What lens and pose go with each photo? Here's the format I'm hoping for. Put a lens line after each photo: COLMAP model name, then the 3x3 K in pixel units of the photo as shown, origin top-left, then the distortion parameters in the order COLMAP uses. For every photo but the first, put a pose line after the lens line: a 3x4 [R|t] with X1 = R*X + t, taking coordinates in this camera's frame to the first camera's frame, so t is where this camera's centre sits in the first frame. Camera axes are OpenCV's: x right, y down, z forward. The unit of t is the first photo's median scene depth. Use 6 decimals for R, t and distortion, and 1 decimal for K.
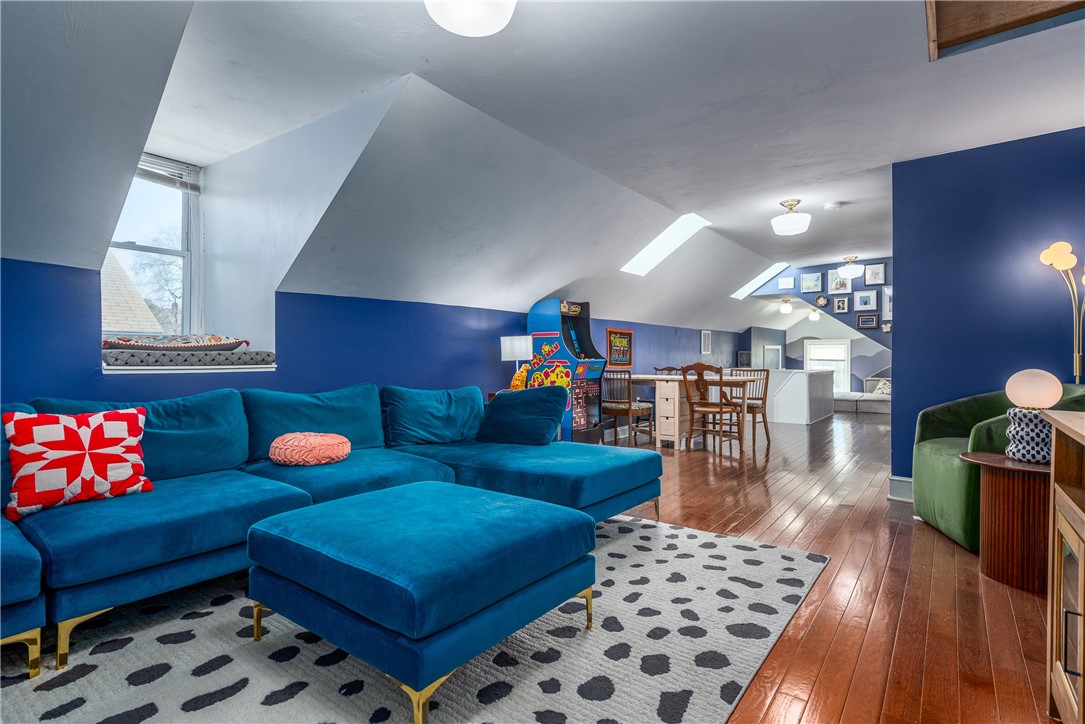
lens RADIAL K [[575.6, 0, 543.1], [0, 575.6, 359.2], [0, 0, 1]] dist [-0.002080, 0.001548]
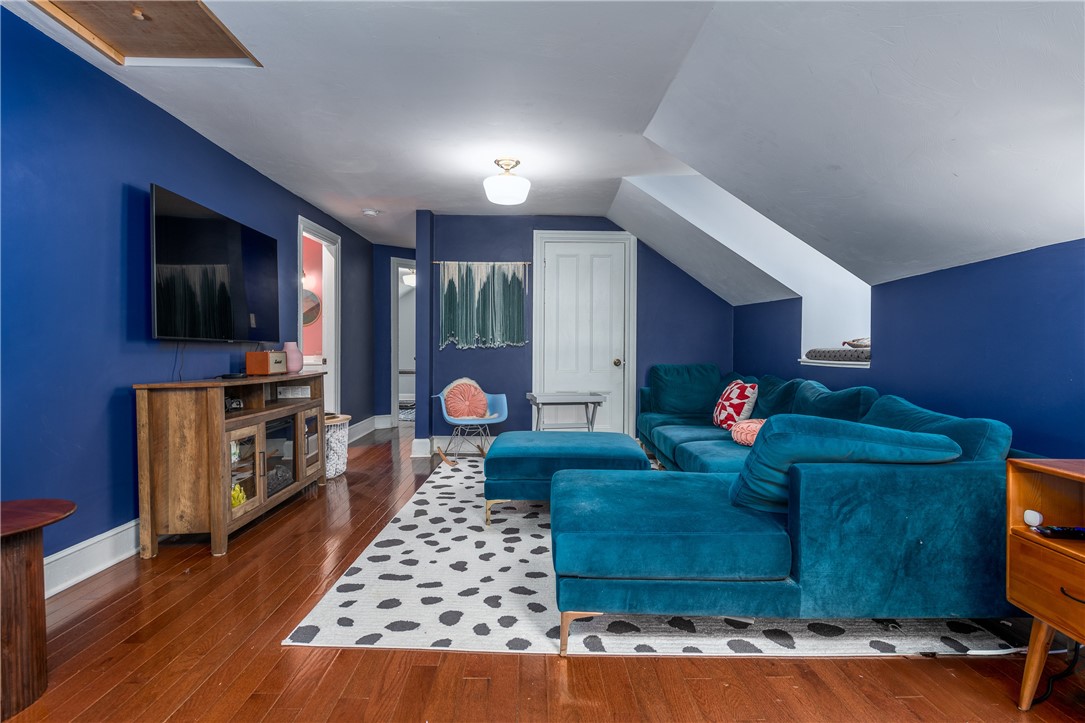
lens RADIAL K [[575.6, 0, 547.8], [0, 575.6, 357.8], [0, 0, 1]] dist [-0.002080, 0.001548]
pose [[-0.802704, 0.005794, -0.596349, 0.706181], [-0.004920, 0.999854, 0.016337, -0.014050], [0.596357, 0.016047, -0.802559, 1.881497]]
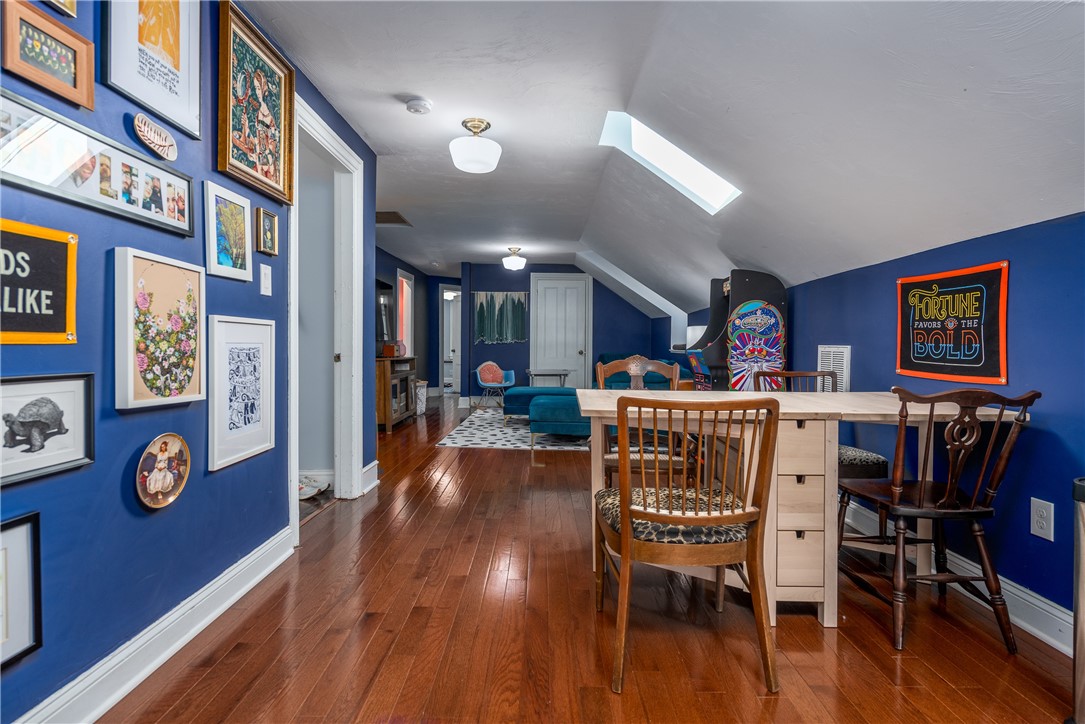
lens RADIAL K [[550.6, 0, 539.8], [0, 550.6, 354.5], [0, 0, 1]] dist [0.002666, -0.000296]
pose [[-0.819920, 0.007141, -0.572434, 1.395491], [-0.005413, 0.999781, 0.020226, -0.015647], [0.572453, 0.019682, -0.819701, 2.988512]]
